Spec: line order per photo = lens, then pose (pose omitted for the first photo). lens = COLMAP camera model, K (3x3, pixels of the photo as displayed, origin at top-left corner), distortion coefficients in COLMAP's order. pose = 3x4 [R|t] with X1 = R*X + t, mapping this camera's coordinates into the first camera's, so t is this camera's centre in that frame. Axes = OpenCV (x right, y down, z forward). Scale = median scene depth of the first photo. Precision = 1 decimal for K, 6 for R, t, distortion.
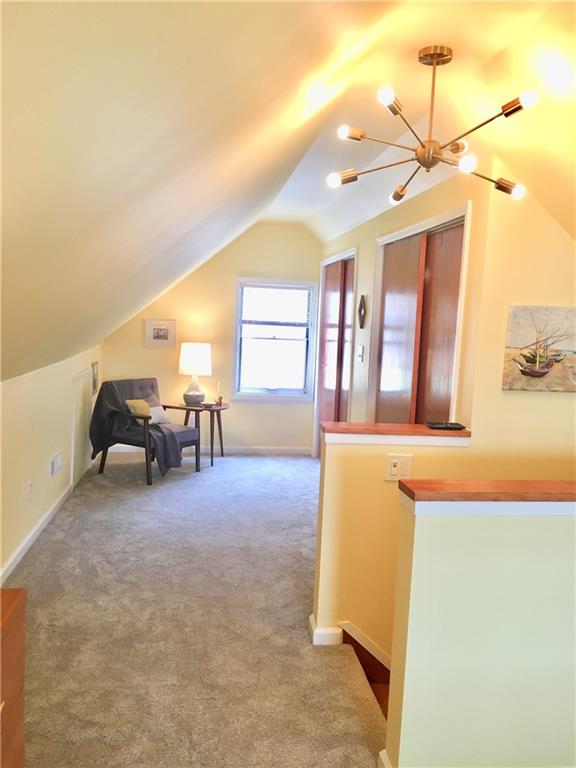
lens RADIAL K [[652.5, 0, 288.0], [0, 652.5, 382.4], [0, 0, 1]] dist [0.047590, -0.104323]
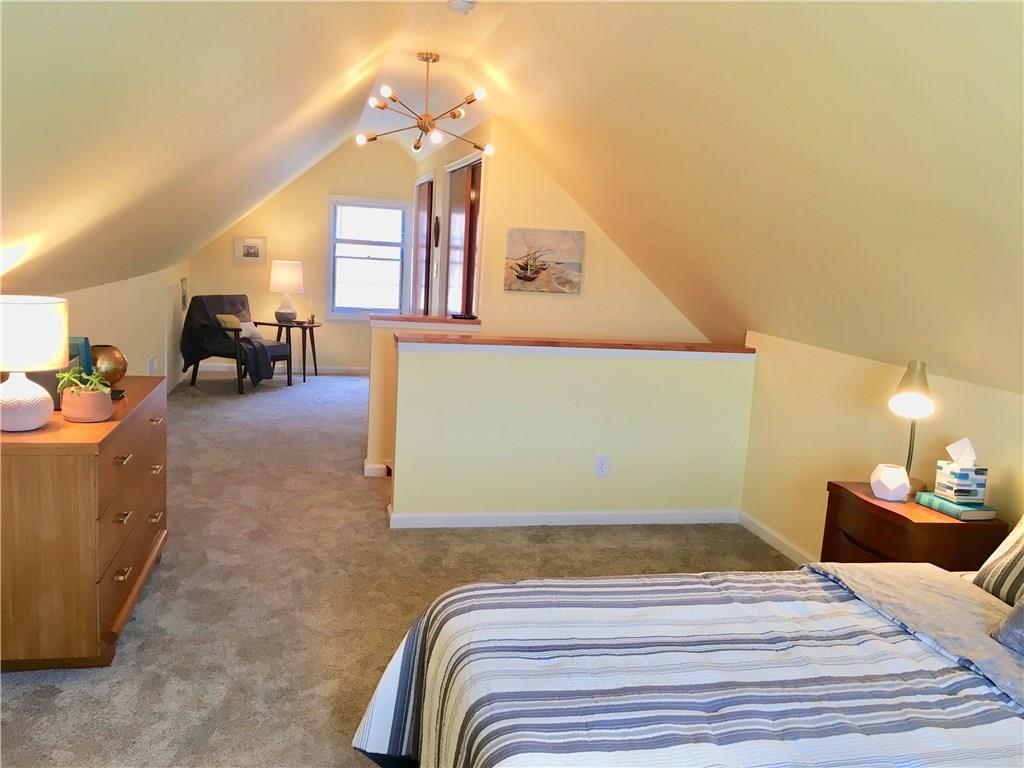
lens RADIAL K [[875.1, 0, 510.4], [0, 875.1, 383.7], [0, 0, 1]] dist [0.091197, -0.114410]
pose [[0.996503, -0.000796, 0.083554, 0.097011], [-0.004284, 0.998153, 0.060603, 0.049400], [-0.083448, -0.060749, 0.994659, -0.427777]]
